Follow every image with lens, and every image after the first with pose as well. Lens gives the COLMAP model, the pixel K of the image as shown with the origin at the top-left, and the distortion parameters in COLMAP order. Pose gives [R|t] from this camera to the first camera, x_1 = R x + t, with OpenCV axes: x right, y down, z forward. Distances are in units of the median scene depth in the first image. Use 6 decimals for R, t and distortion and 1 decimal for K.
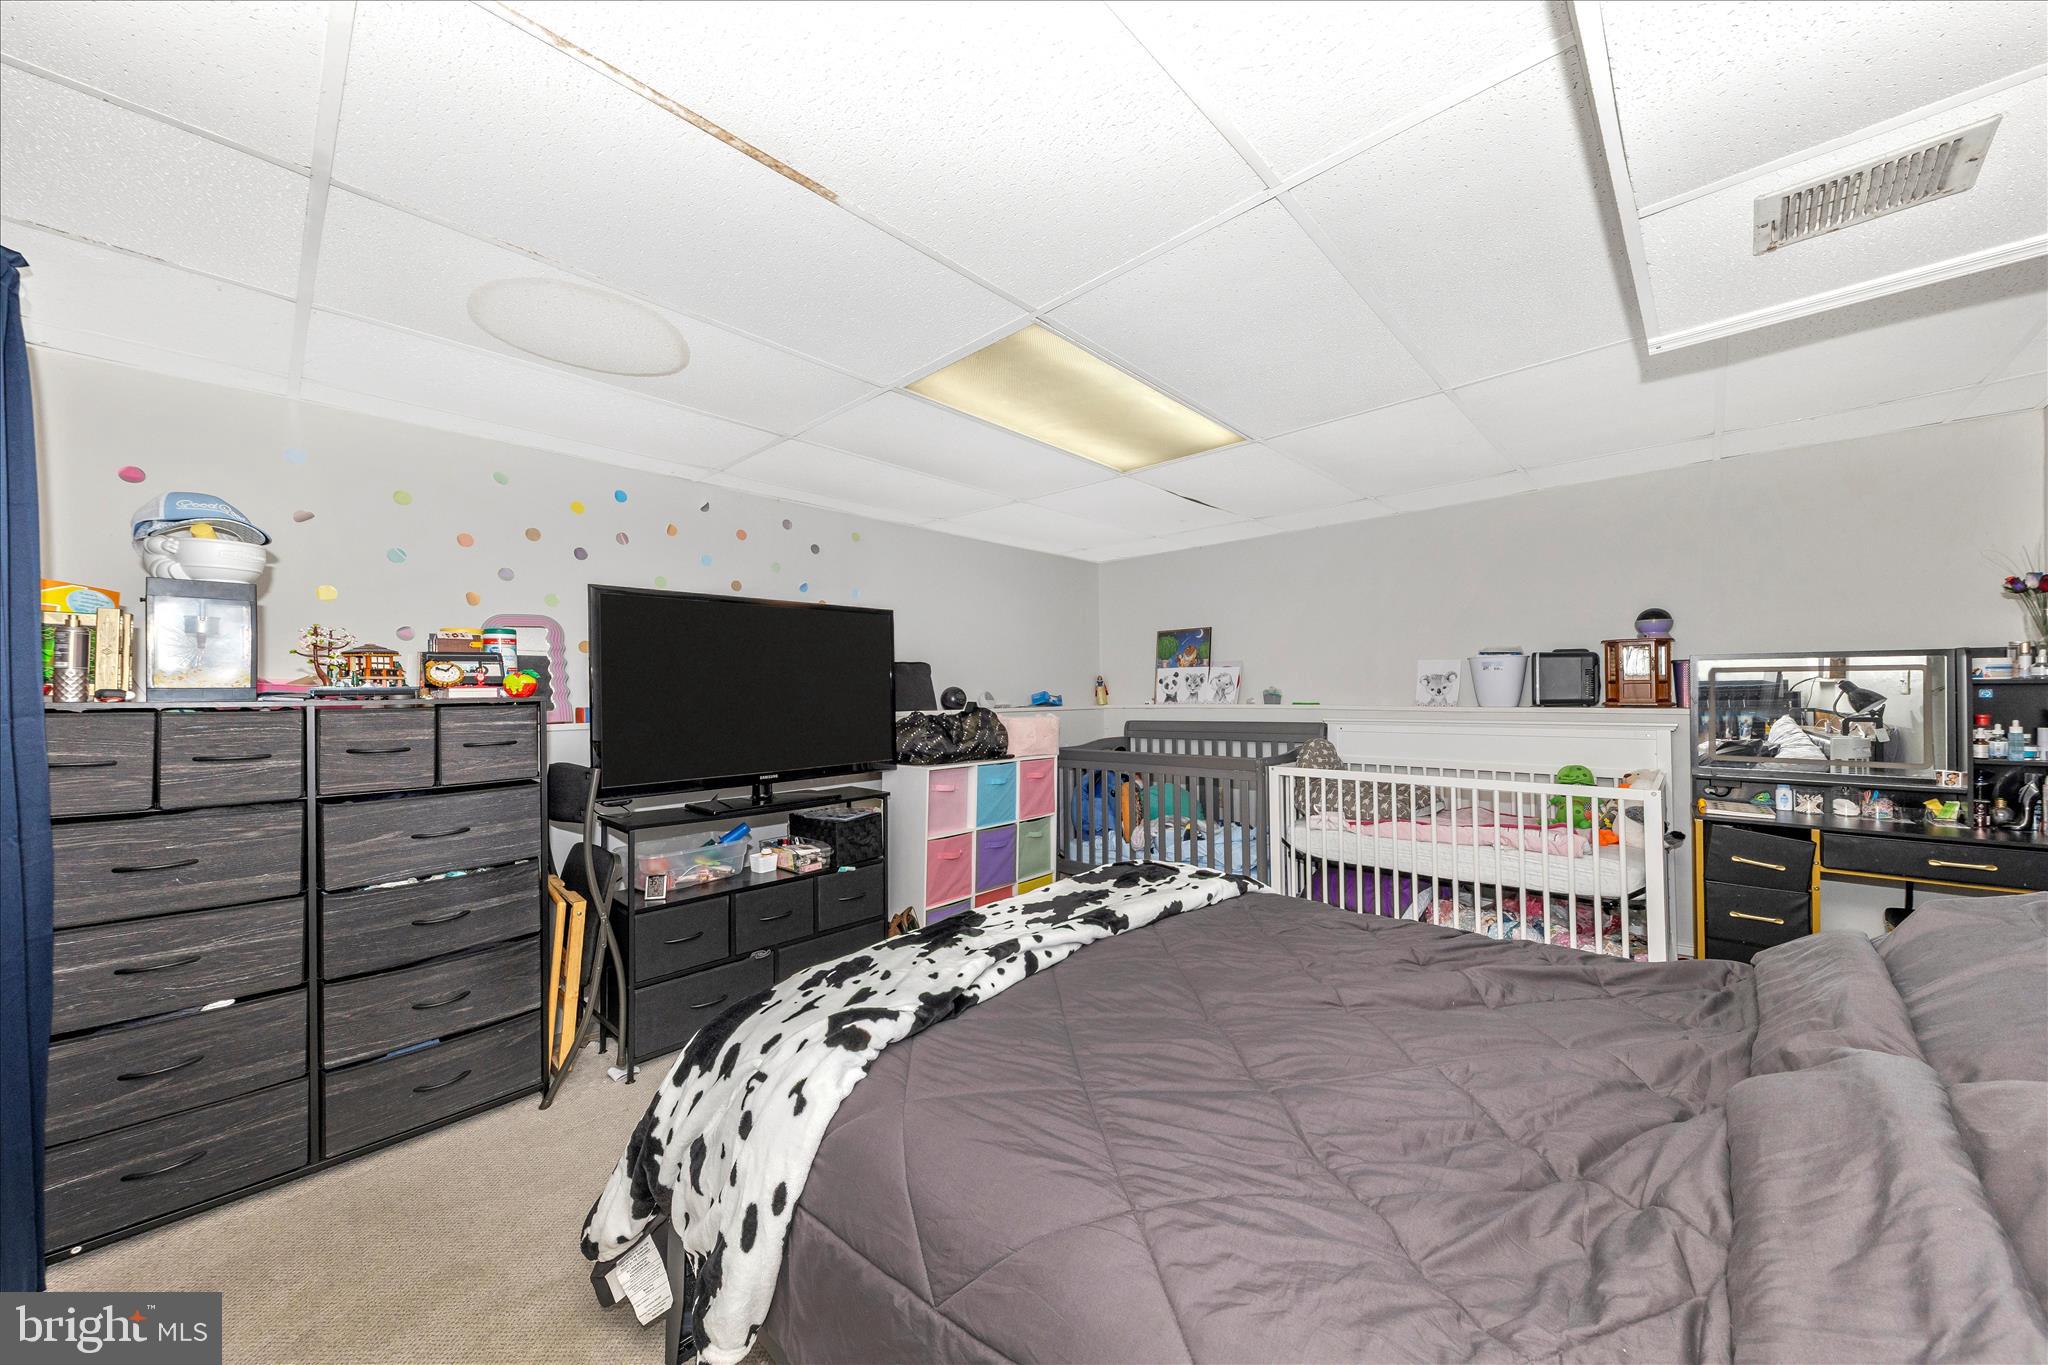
lens RADIAL K [[727.6, 0, 1024.0], [0, 727.6, 682.5], [0, 0, 1]] dist [0.000902, -0.000173]
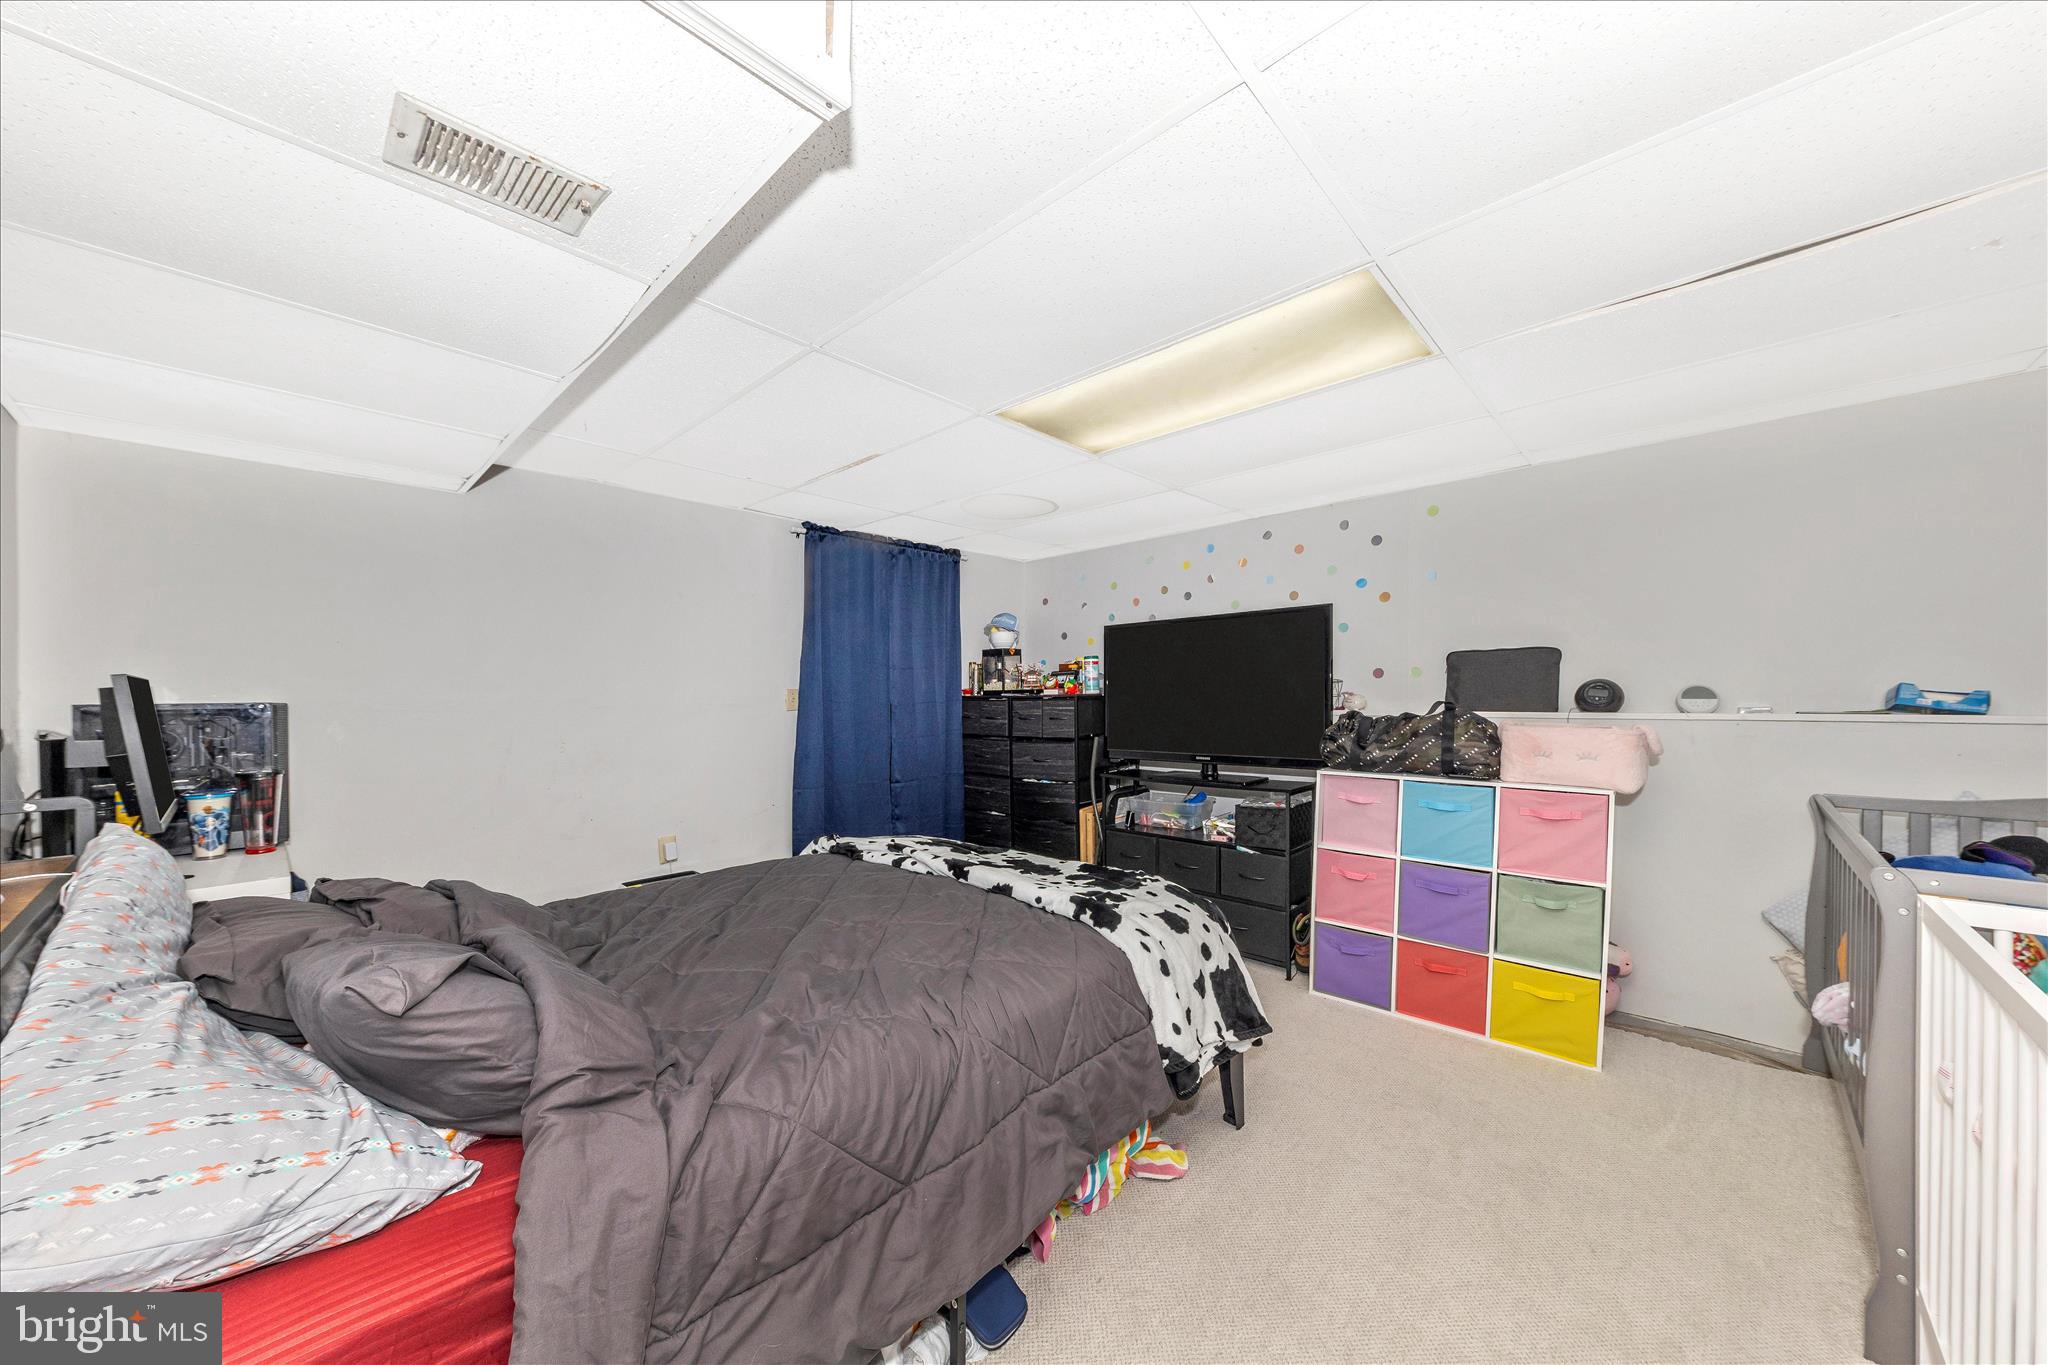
lens RADIAL K [[702.8, 0, 1029.0], [0, 702.8, 703.3], [0, 0, 1]] dist [0.000325, -0.000030]
pose [[0.013681, 0.020425, -0.999698, 1.097062], [0.025640, 0.999455, 0.020771, 0.003253], [0.999578, -0.025916, 0.013150, 0.883374]]
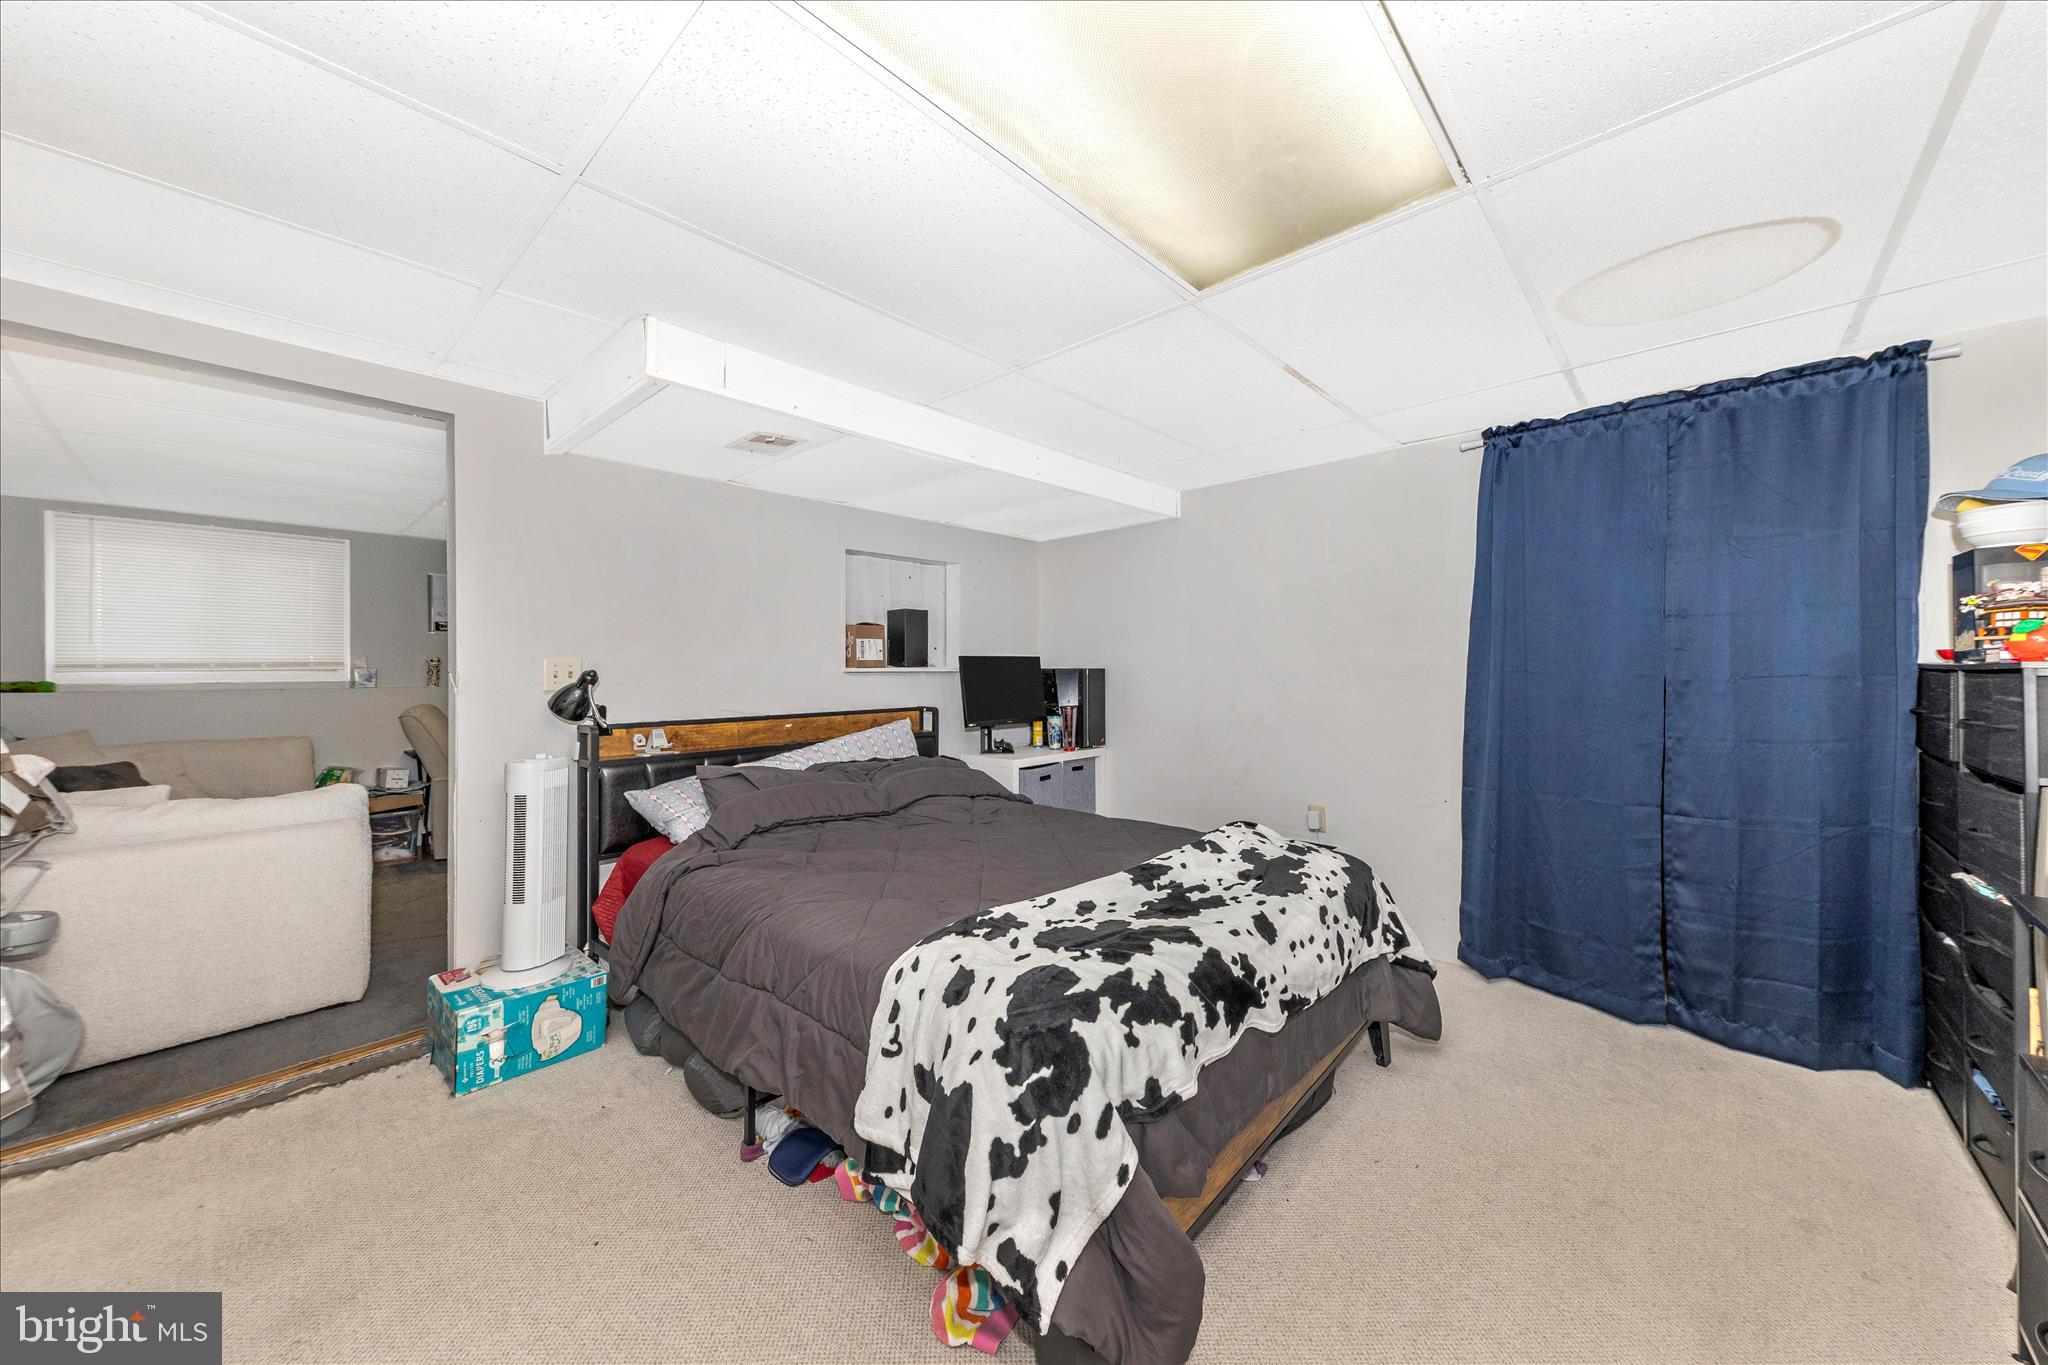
lens RADIAL K [[727.6, 0, 1024.0], [0, 727.6, 682.5], [0, 0, 1]] dist [0.000902, -0.000173]
pose [[-0.999848, 0.013386, -0.011137, 0.227882], [0.013314, 0.999890, 0.006491, 0.020140], [0.011223, 0.006341, -0.999917, 1.673981]]
